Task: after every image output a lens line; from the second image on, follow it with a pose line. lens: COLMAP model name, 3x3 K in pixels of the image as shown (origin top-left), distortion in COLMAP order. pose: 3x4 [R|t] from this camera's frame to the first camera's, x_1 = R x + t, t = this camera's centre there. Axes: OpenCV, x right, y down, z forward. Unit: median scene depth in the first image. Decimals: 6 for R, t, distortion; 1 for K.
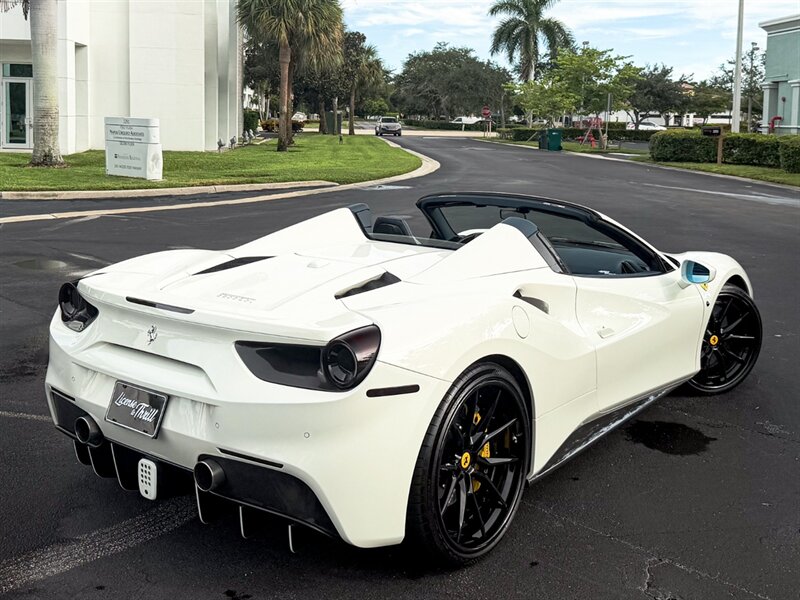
lens RADIAL K [[970.2, 0, 411.8], [0, 970.2, 198.0], [0, 0, 1]] dist [0.206062, -0.567094]
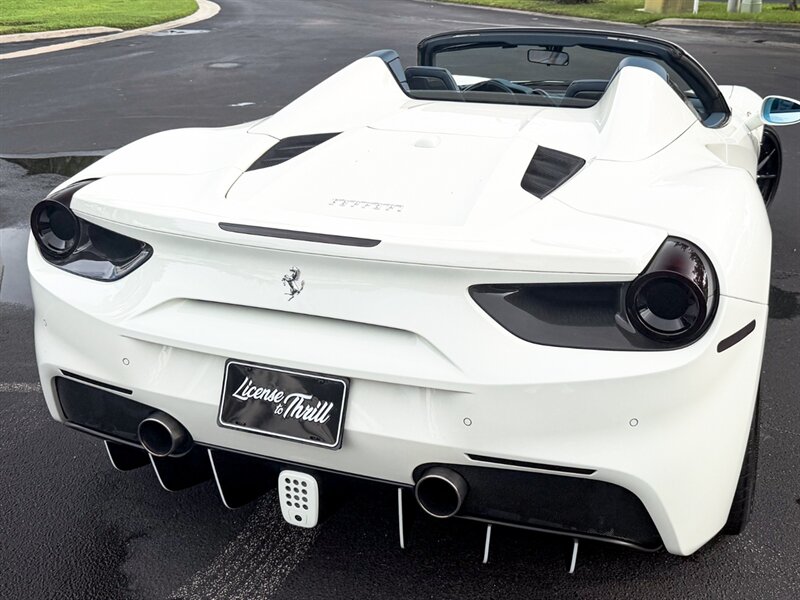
lens RADIAL K [[890.5, 0, 443.8], [0, 890.5, 254.7], [0, 0, 1]] dist [0.185470, -0.414633]
pose [[0.946403, -0.114549, 0.301993, -0.072116], [0.041307, 0.970245, 0.238575, -0.001035], [-0.320336, -0.213314, 0.922975, 0.099261]]
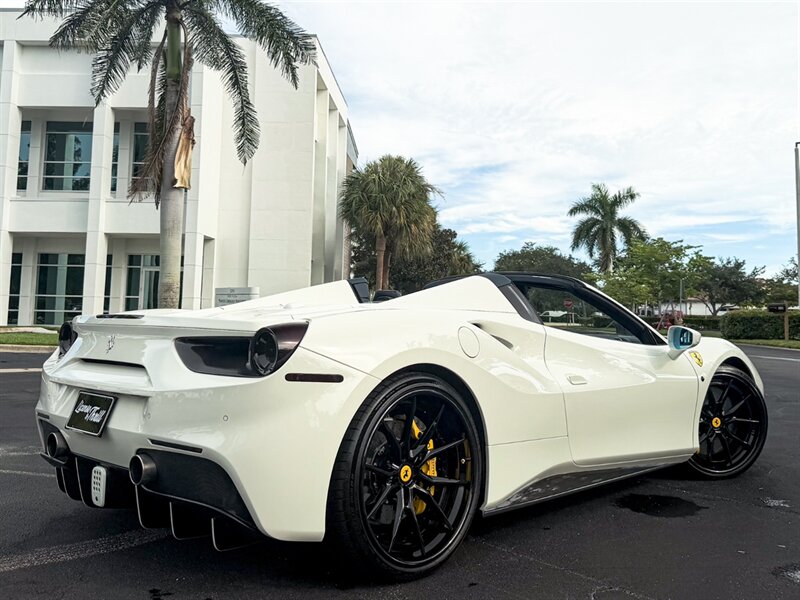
lens RADIAL K [[865.5, 0, 408.6], [0, 865.5, 229.7], [0, 0, 1]] dist [0.206772, -0.556424]
pose [[0.992613, -0.014594, -0.120441, 0.036111], [-0.008507, 0.981923, -0.189087, 0.041340], [0.121023, 0.188715, 0.974546, 0.019435]]
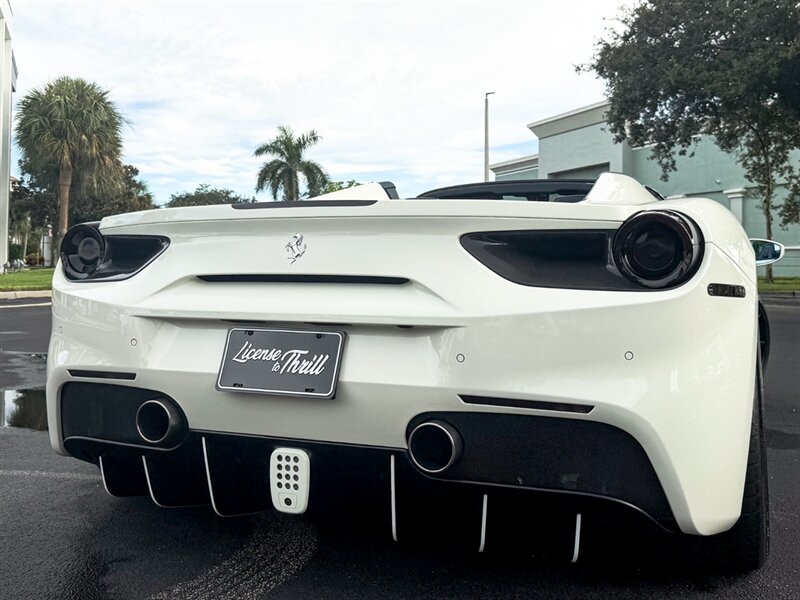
lens RADIAL K [[864.5, 0, 383.7], [0, 864.5, 245.0], [0, 0, 1]] dist [0.185660, -0.412789]
pose [[0.965224, -0.007511, 0.261315, -0.075678], [0.036521, 0.993659, -0.106337, 0.042297], [-0.258859, 0.112182, 0.959378, 0.093201]]
